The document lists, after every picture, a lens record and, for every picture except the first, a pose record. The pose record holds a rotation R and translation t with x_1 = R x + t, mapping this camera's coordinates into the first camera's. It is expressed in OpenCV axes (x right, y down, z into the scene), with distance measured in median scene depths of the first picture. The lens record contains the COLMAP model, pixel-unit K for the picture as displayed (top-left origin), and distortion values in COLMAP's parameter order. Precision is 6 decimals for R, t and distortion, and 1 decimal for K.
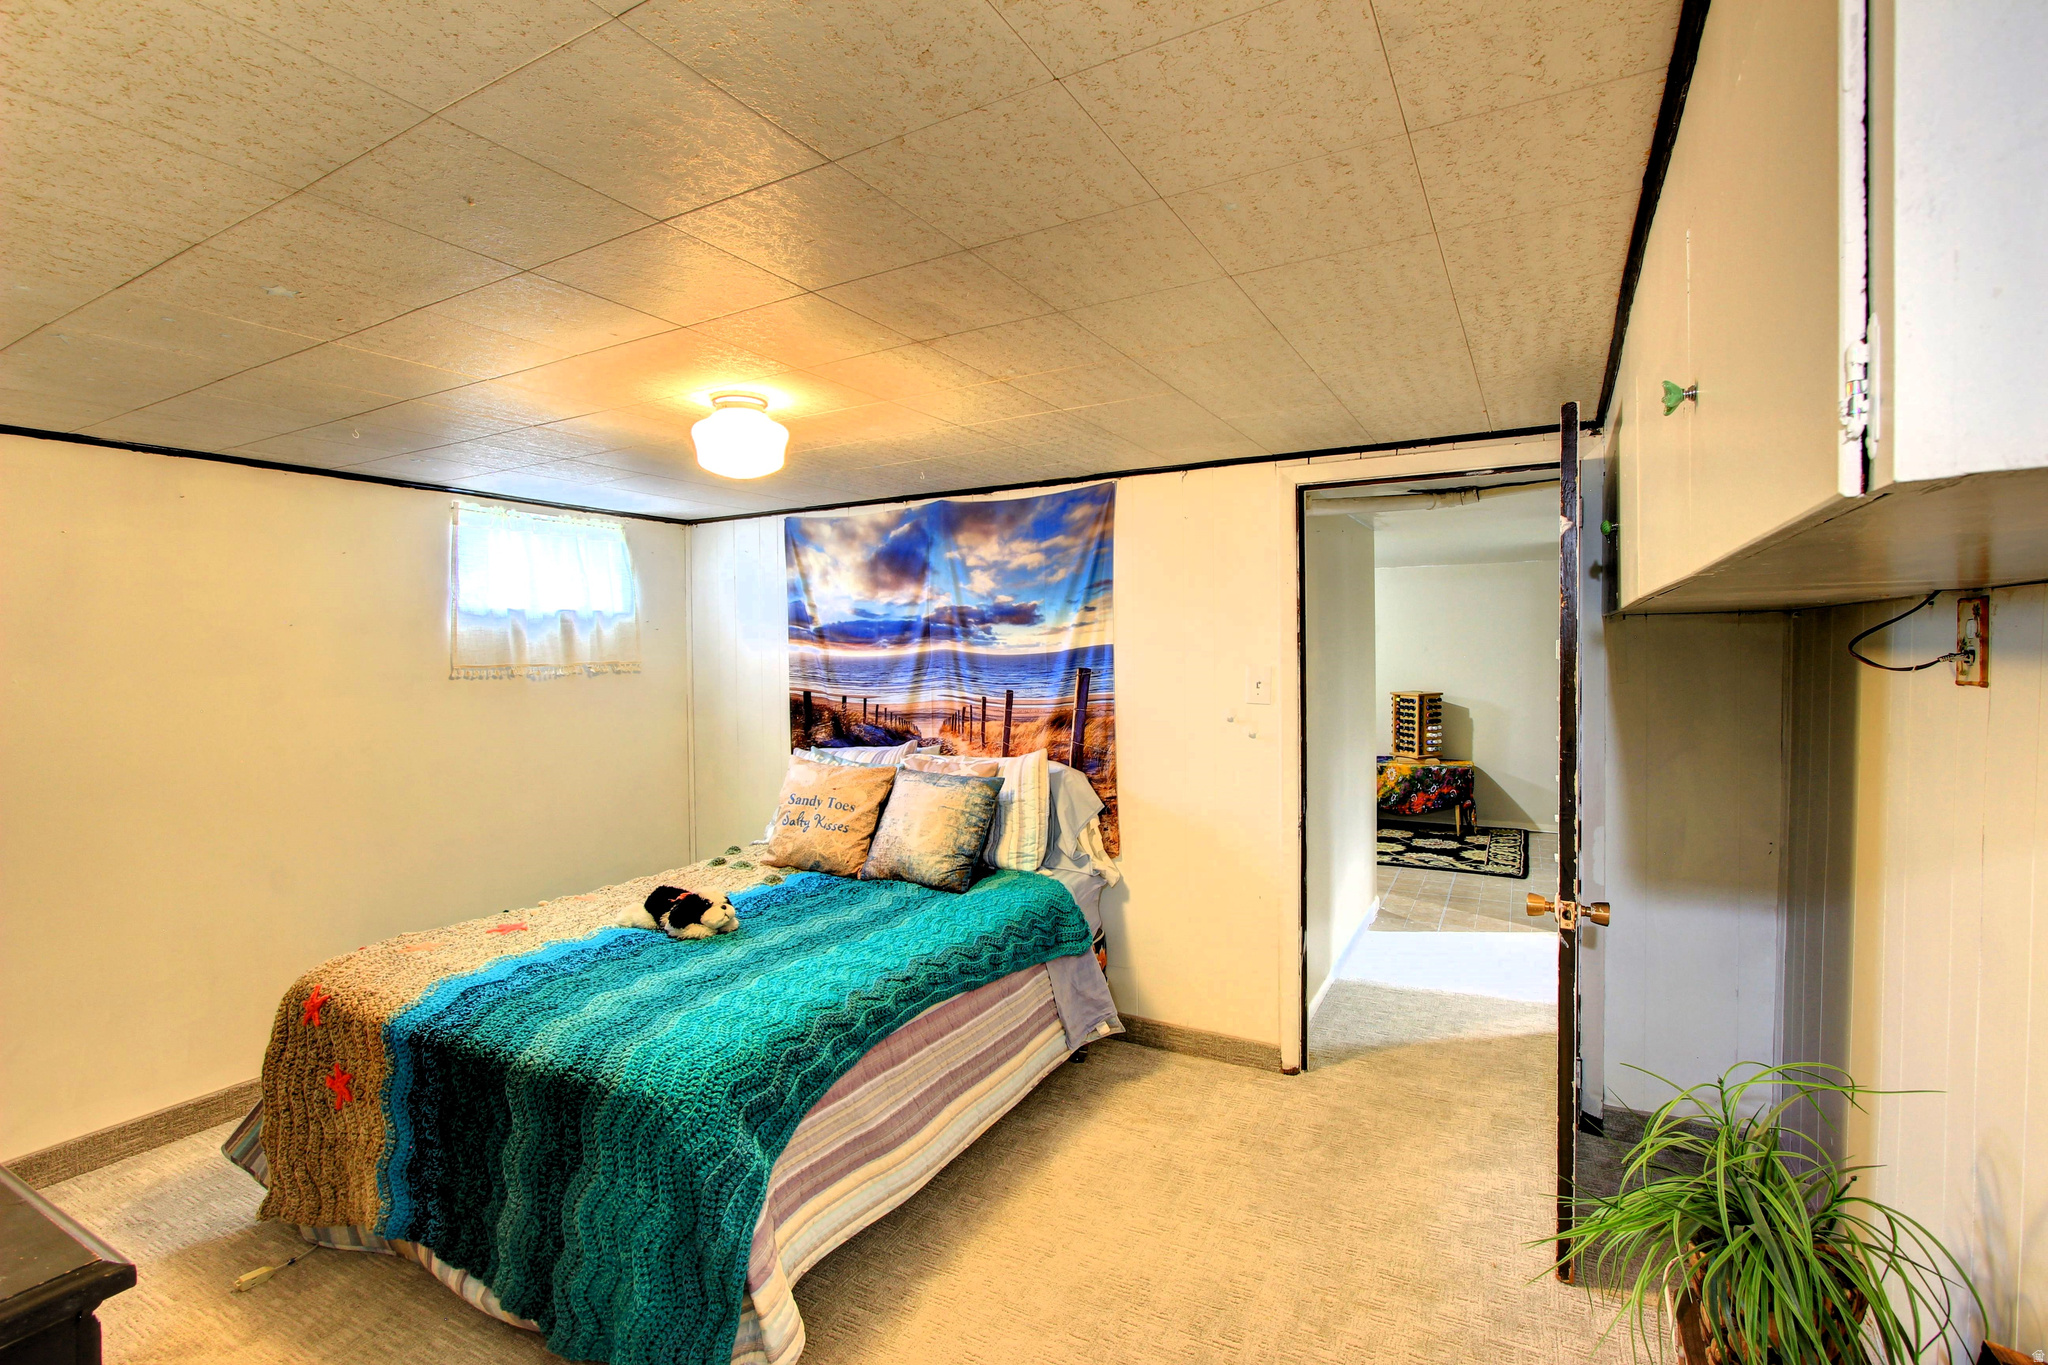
lens RADIAL K [[934.0, 0, 1028.3], [0, 934.0, 670.8], [0, 0, 1]] dist [-0.000524, -0.000020]
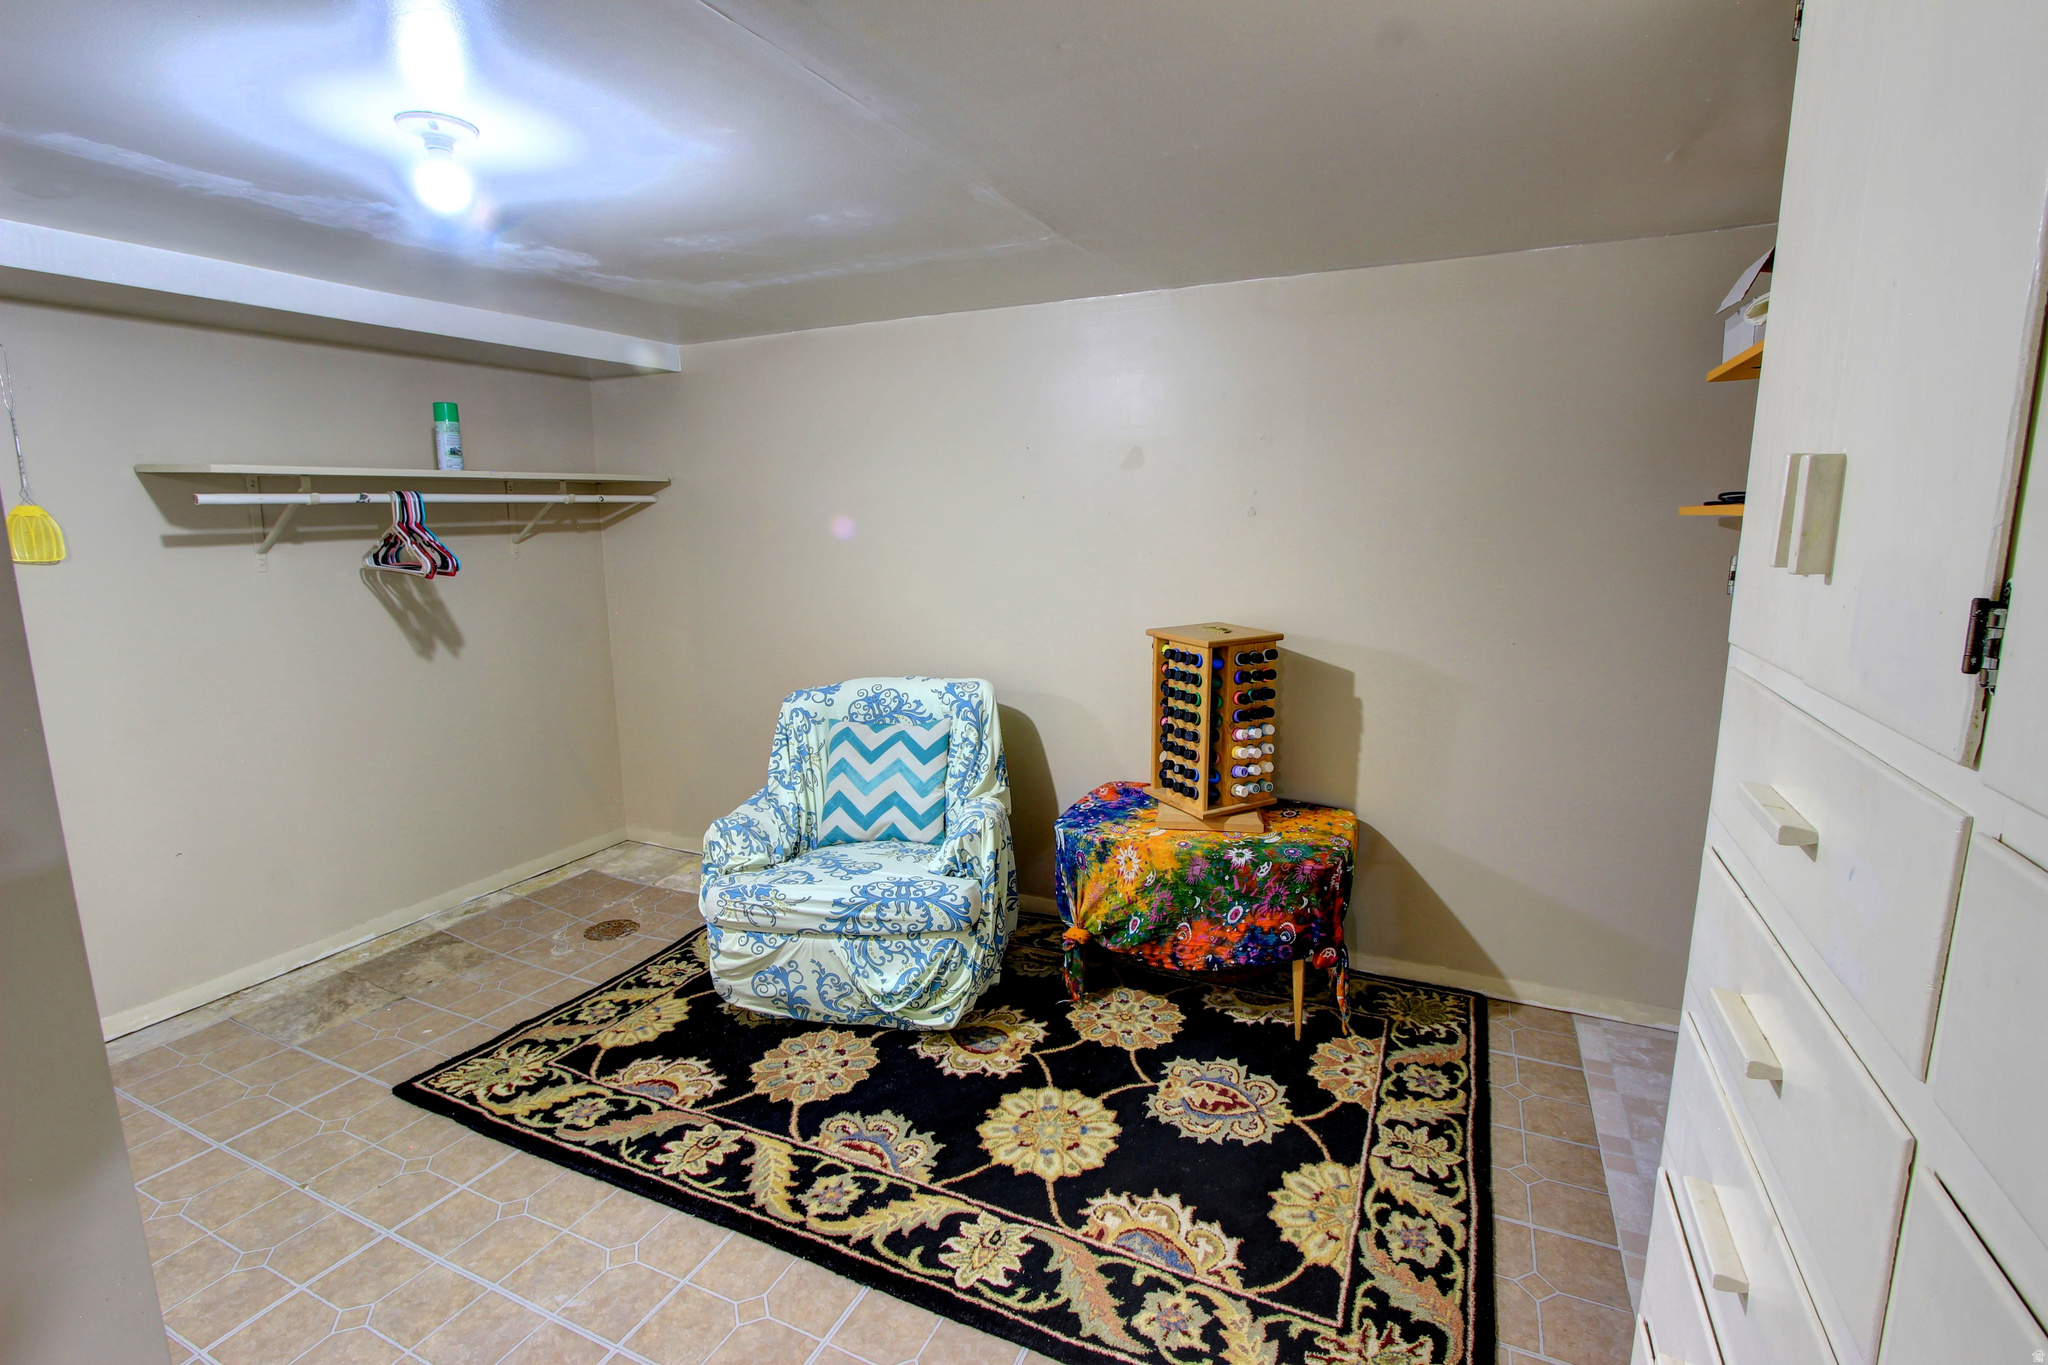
lens RADIAL K [[934.0, 0, 1018.4], [0, 934.0, 682.9], [0, 0, 1]] dist [-0.000524, -0.000020]
pose [[0.998642, -0.013667, 0.050271, 0.326889], [0.005781, 0.988088, 0.153782, -0.014222], [-0.051774, -0.153283, 0.986825, 0.651919]]
